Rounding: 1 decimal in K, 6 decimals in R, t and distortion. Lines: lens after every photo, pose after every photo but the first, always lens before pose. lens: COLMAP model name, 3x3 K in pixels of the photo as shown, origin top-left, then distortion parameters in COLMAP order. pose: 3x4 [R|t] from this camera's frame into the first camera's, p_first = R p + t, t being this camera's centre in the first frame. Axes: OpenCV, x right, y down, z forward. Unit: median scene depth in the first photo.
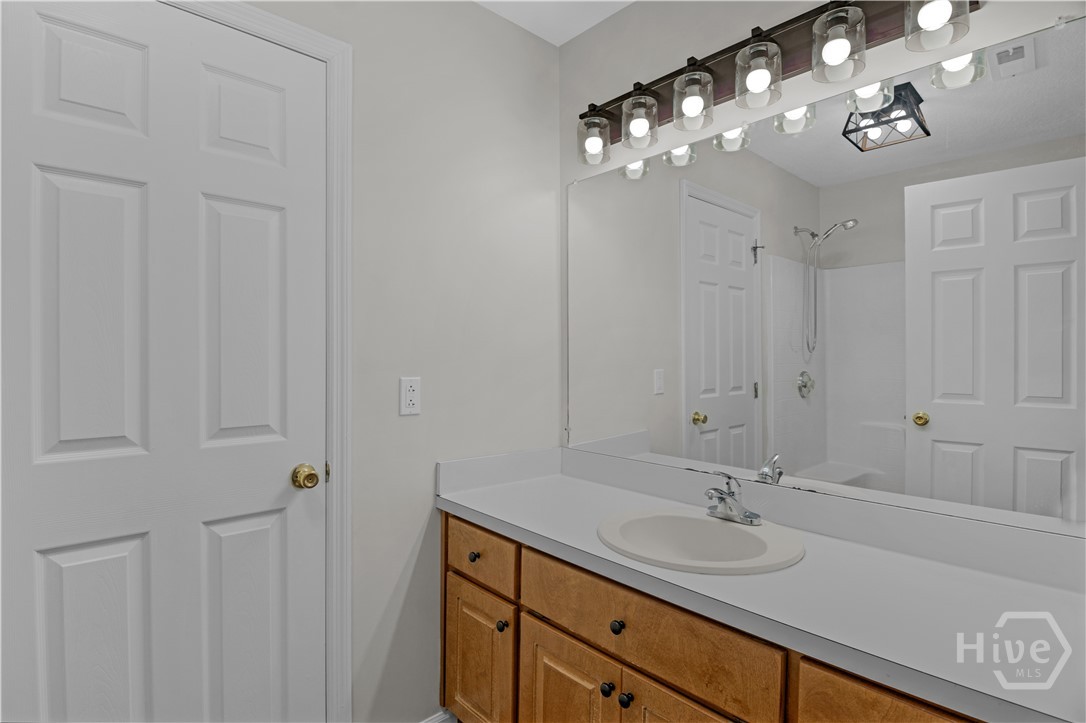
lens RADIAL K [[526.6, 0, 527.7], [0, 526.6, 362.0], [0, 0, 1]] dist [-0.002594, -0.000589]
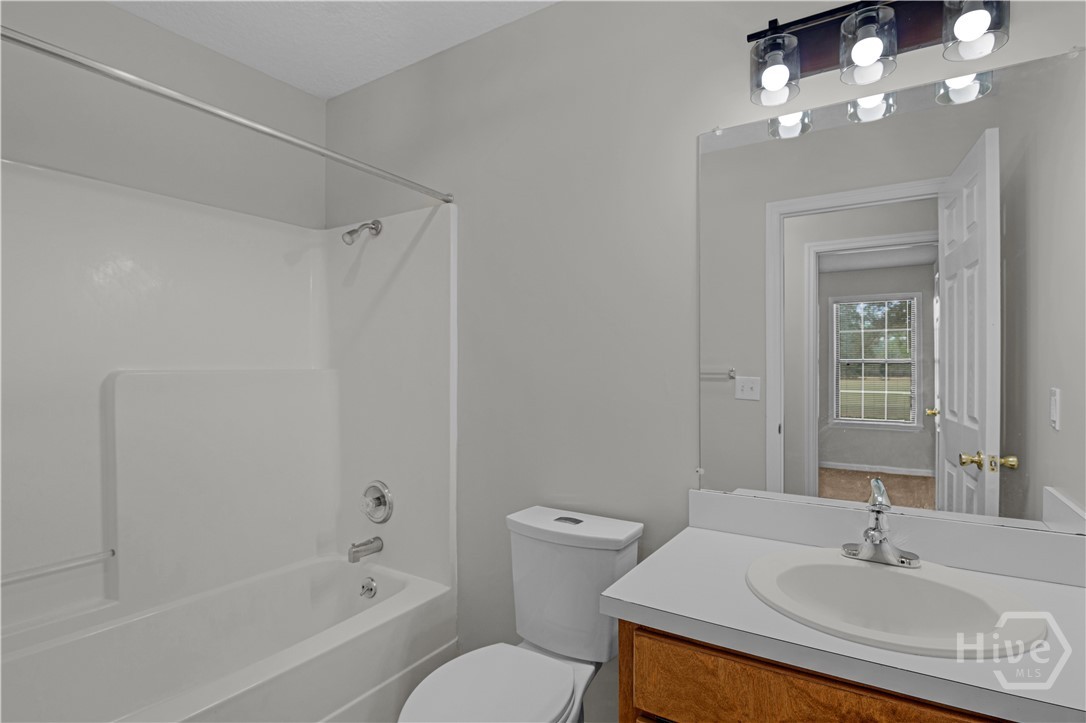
lens RADIAL K [[507.5, 0, 543.0], [0, 507.5, 361.5], [0, 0, 1]] dist [-0.000218, -0.006735]
pose [[0.960208, -0.003394, 0.279266, -0.255104], [0.008302, 0.999831, -0.016393, -0.005665], [-0.279163, 0.018059, 0.960074, 0.279176]]
